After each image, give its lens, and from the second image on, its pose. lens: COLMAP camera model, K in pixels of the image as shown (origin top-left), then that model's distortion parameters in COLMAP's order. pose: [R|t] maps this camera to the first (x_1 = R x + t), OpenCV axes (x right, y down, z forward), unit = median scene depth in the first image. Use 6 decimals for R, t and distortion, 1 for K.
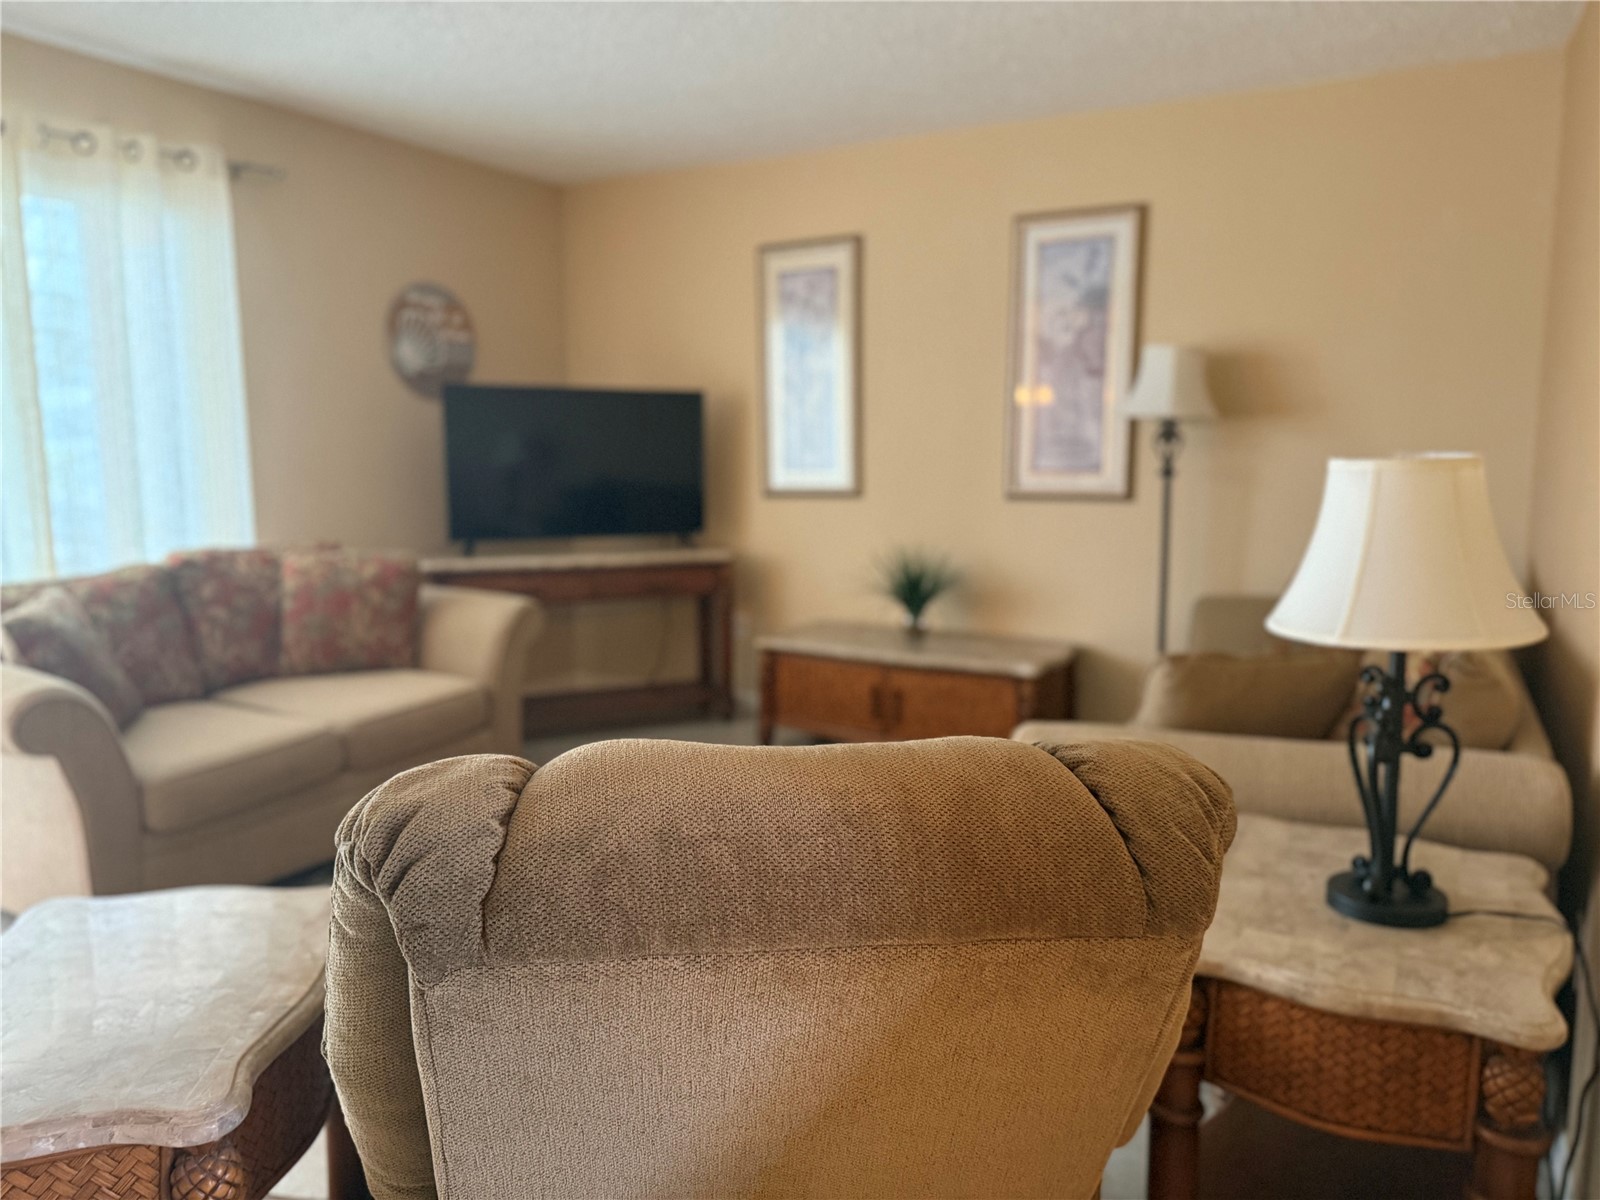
lens RADIAL K [[1102.2, 0, 800.0], [0, 1102.2, 600.0], [0, 0, 1]] dist [-0.001382, -0.007761]
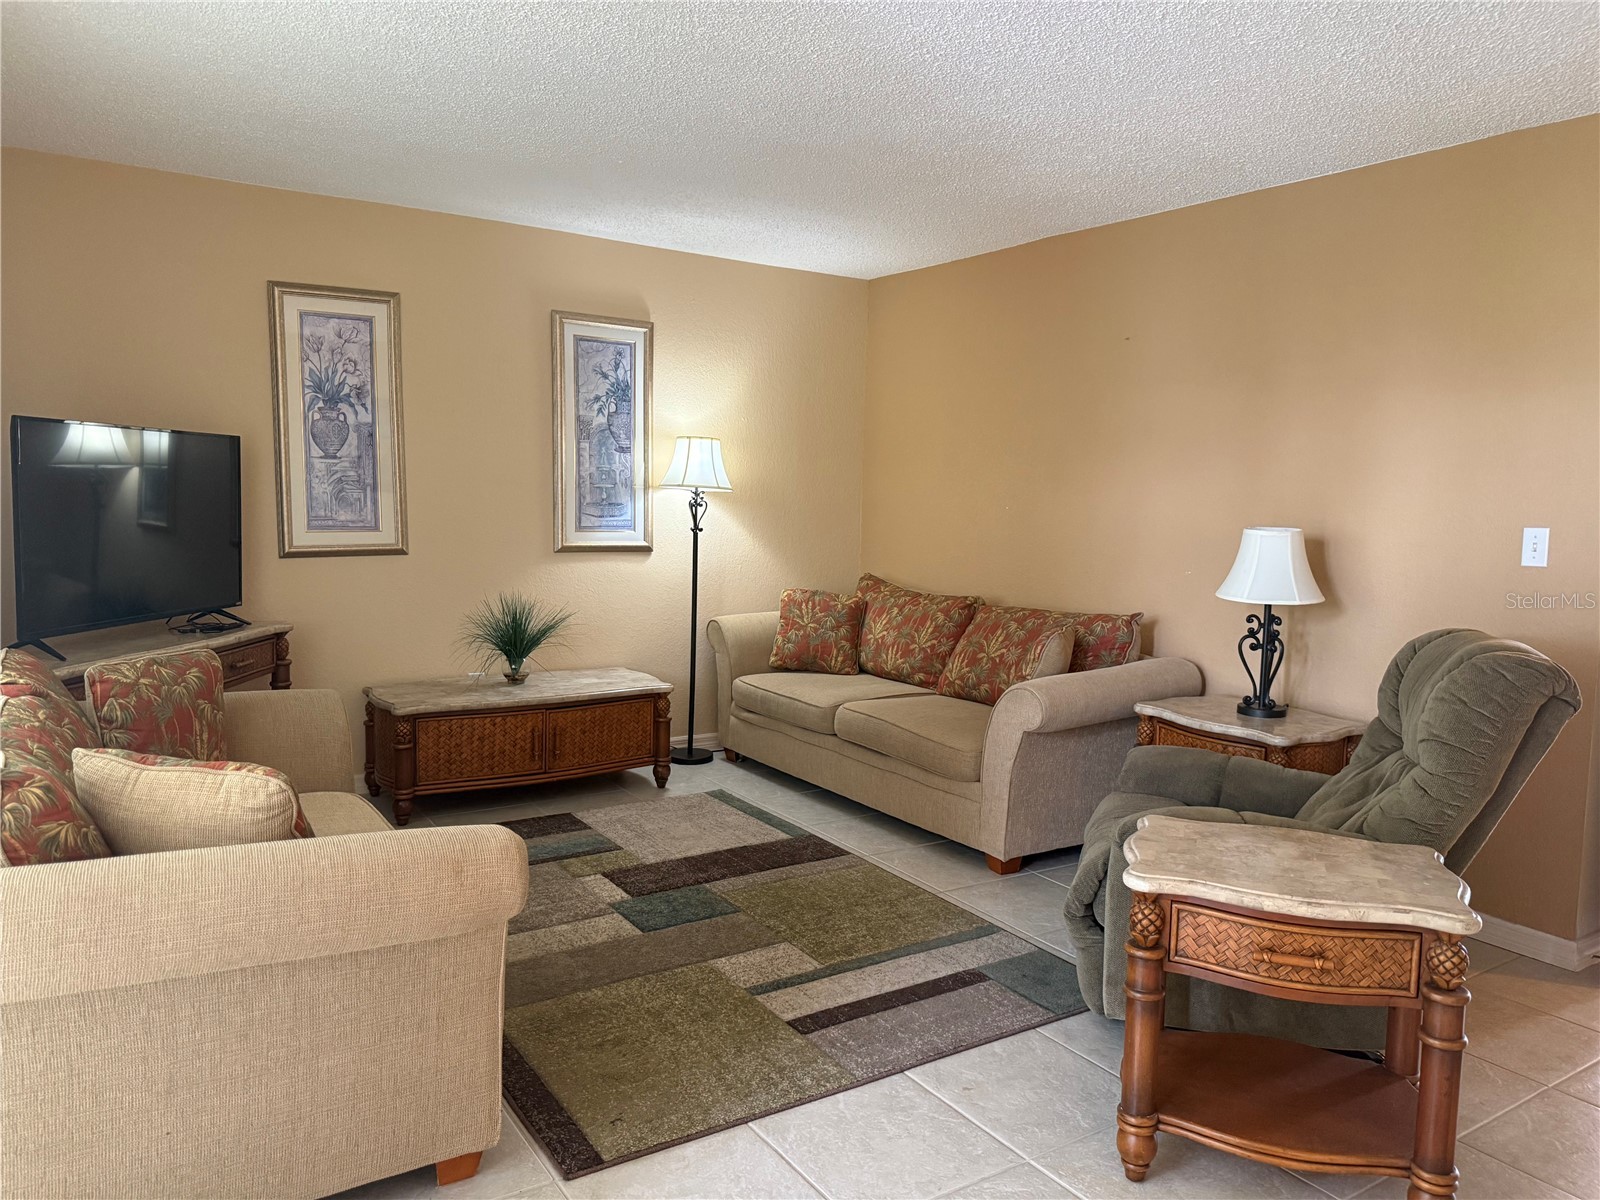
lens RADIAL K [[1101.6, 0, 807.5], [0, 1101.6, 605.0], [0, 0, 1]] dist [0.000874, -0.007731]
pose [[0.444475, -0.069422, 0.893097, -2.140463], [0.086897, 0.995632, 0.034146, -0.158409], [-0.891566, 0.062431, 0.448566, 0.742981]]
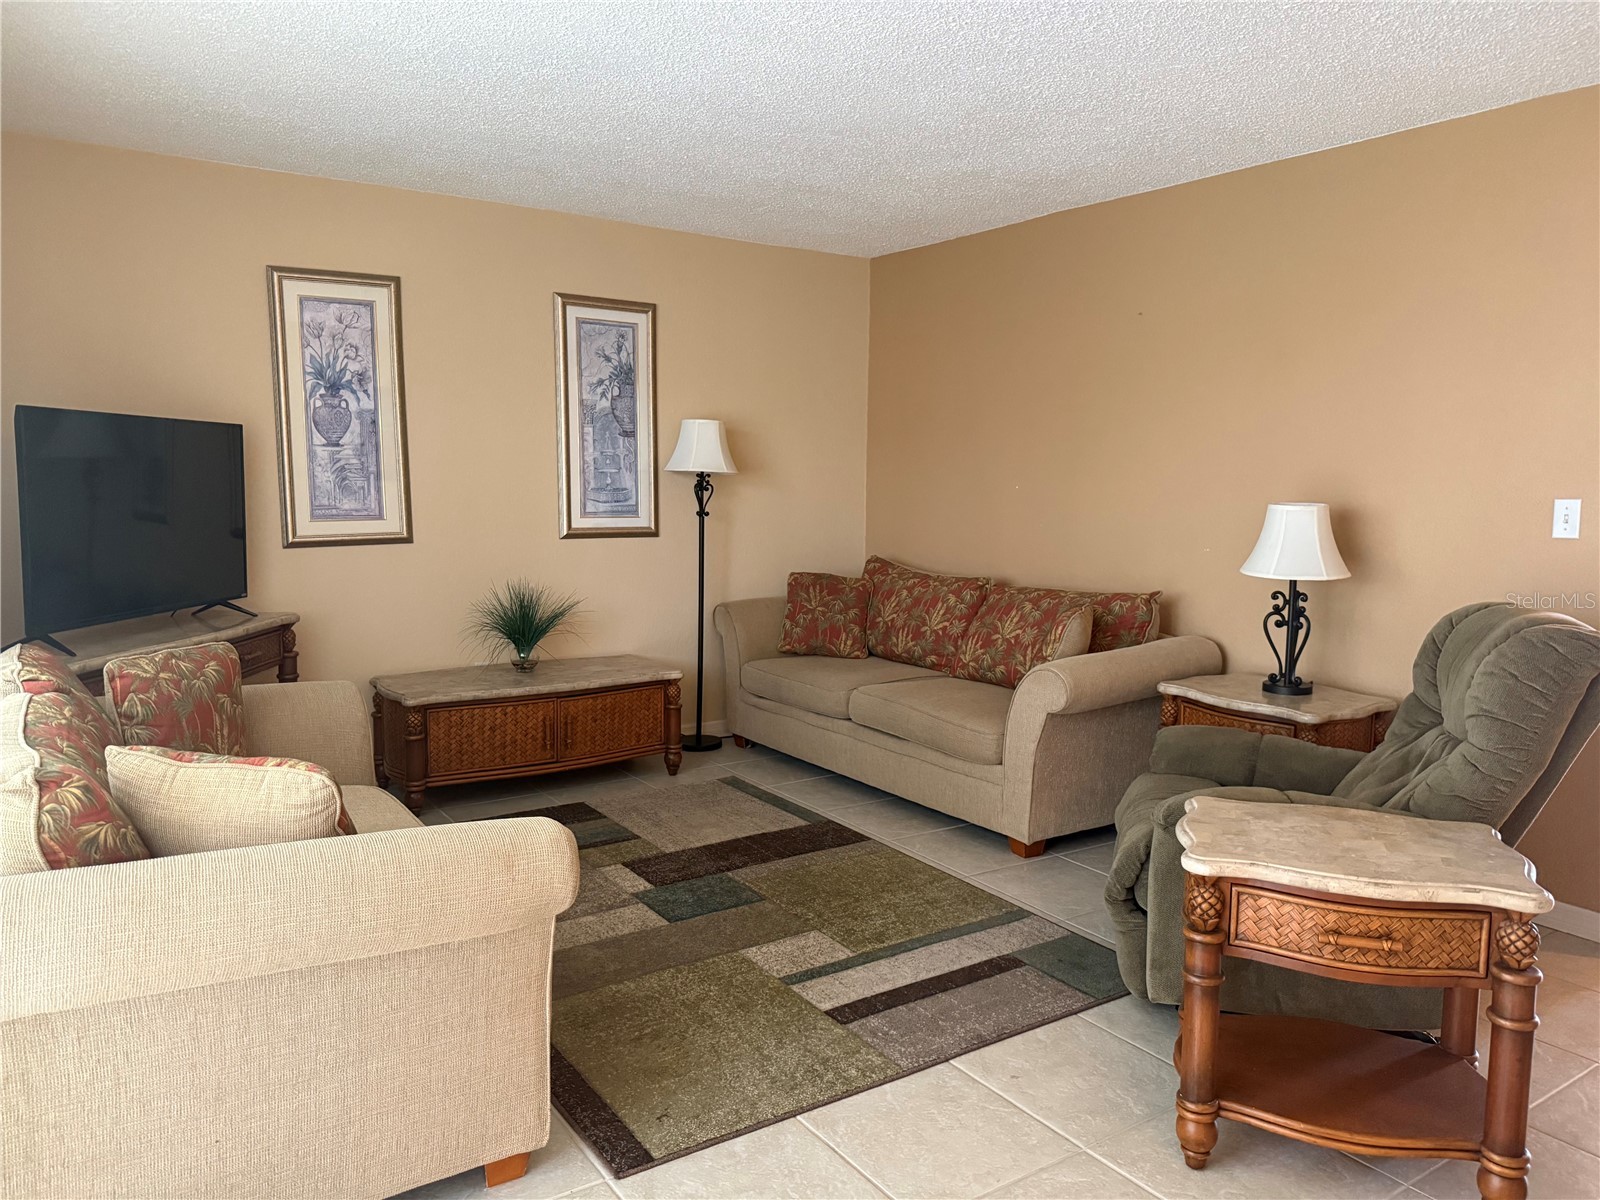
lens RADIAL K [[1102.2, 0, 800.0], [0, 1102.2, 600.0], [0, 0, 1]] dist [-0.001382, -0.007761]
pose [[0.435931, -0.084483, 0.896006, -2.143555], [0.101014, 0.993886, 0.044565, -0.162440], [-0.894293, 0.071082, 0.441800, 0.830632]]
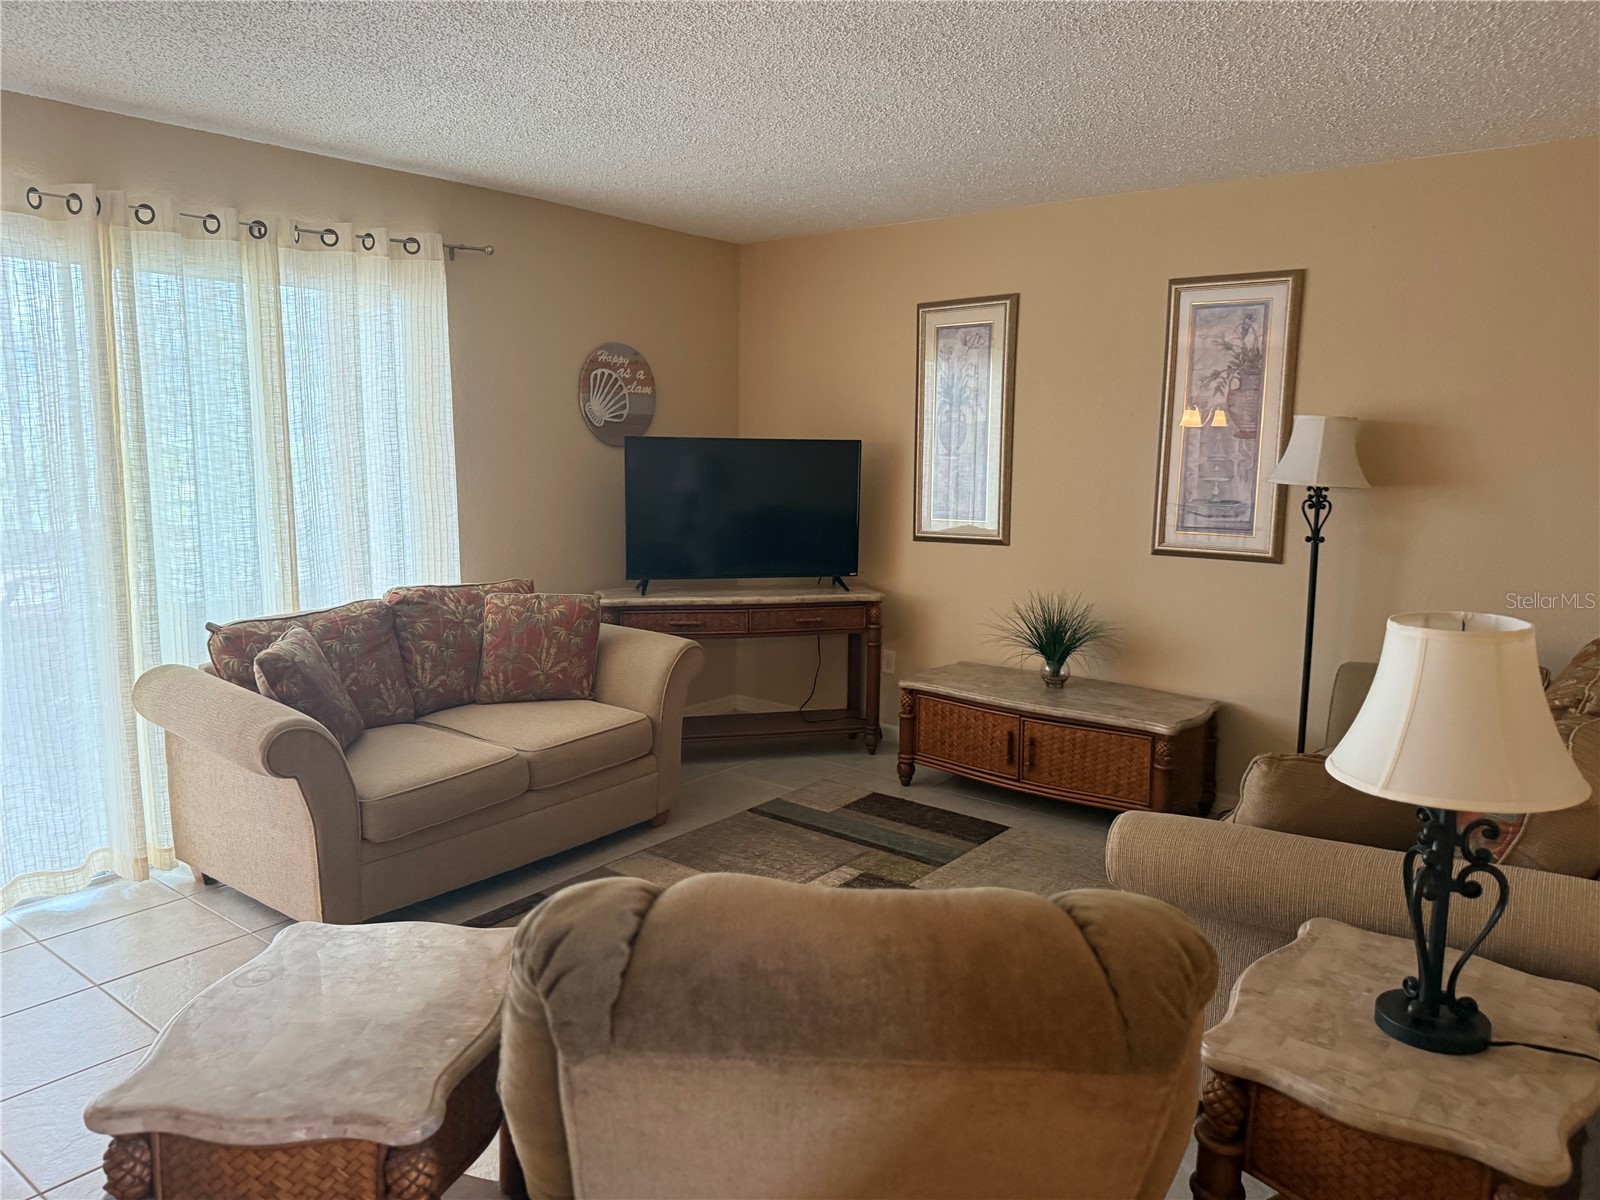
lens RADIAL K [[1101.6, 0, 807.5], [0, 1101.6, 605.0], [0, 0, 1]] dist [0.000874, -0.007731]
pose [[0.988004, 0.037442, -0.149820, 0.078788], [-0.035529, 0.999250, 0.015428, -0.145999], [0.150285, -0.009920, 0.988593, -0.175692]]
